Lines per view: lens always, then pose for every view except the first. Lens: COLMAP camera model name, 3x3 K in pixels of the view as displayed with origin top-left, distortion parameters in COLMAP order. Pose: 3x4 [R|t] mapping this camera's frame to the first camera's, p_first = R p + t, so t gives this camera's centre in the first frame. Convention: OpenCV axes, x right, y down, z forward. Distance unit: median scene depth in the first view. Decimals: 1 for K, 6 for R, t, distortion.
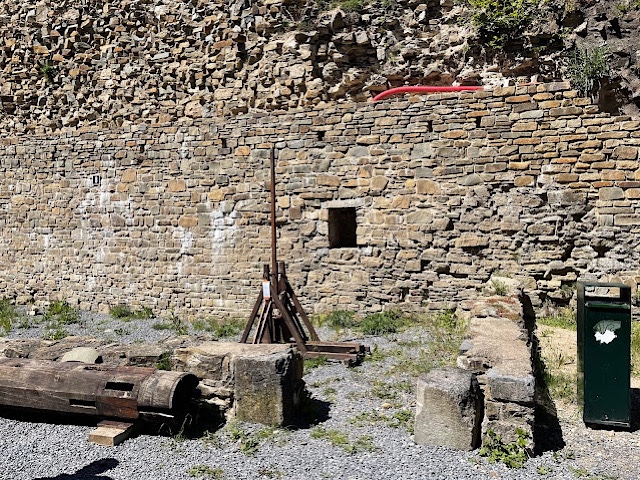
lens RADIAL K [[478.2, 0, 320.5], [0, 478.2, 236.1], [0, 0, 1]] dist [0.035359, -0.024706]
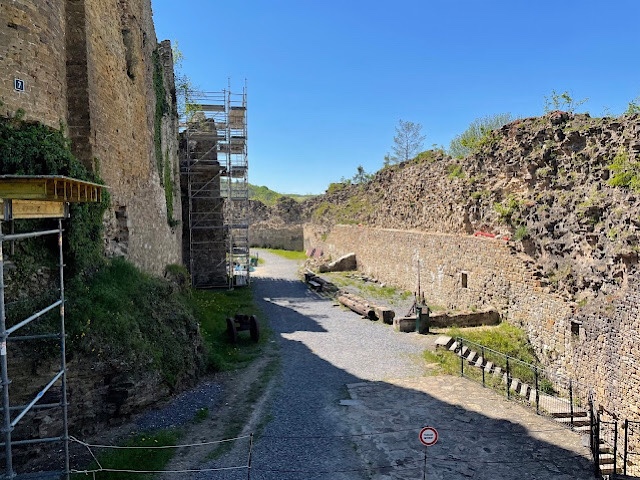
lens RADIAL K [[478.2, 0, 321.5], [0, 478.2, 240.1], [0, 0, 1]] dist [0.035359, -0.024706]
pose [[0.555866, 0.051361, -0.829684, 1.315731], [-0.015787, 0.998562, 0.051239, -0.266525], [0.831122, -0.015384, 0.555878, -0.856872]]
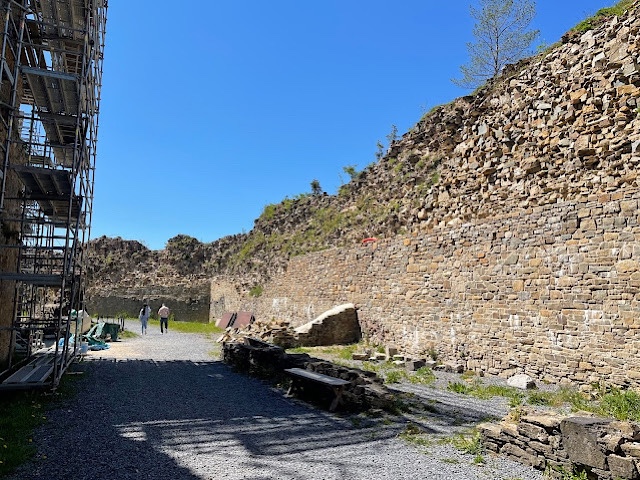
lens RADIAL K [[515.7, 0, 316.7], [0, 515.7, 240.6], [0, 0, 1]] dist [0.054080, -0.002440]
pose [[0.709402, -0.057513, -0.702453, -0.348611], [-0.045925, 0.990775, -0.127499, 0.018234], [0.703306, 0.122709, 0.700216, 0.008941]]
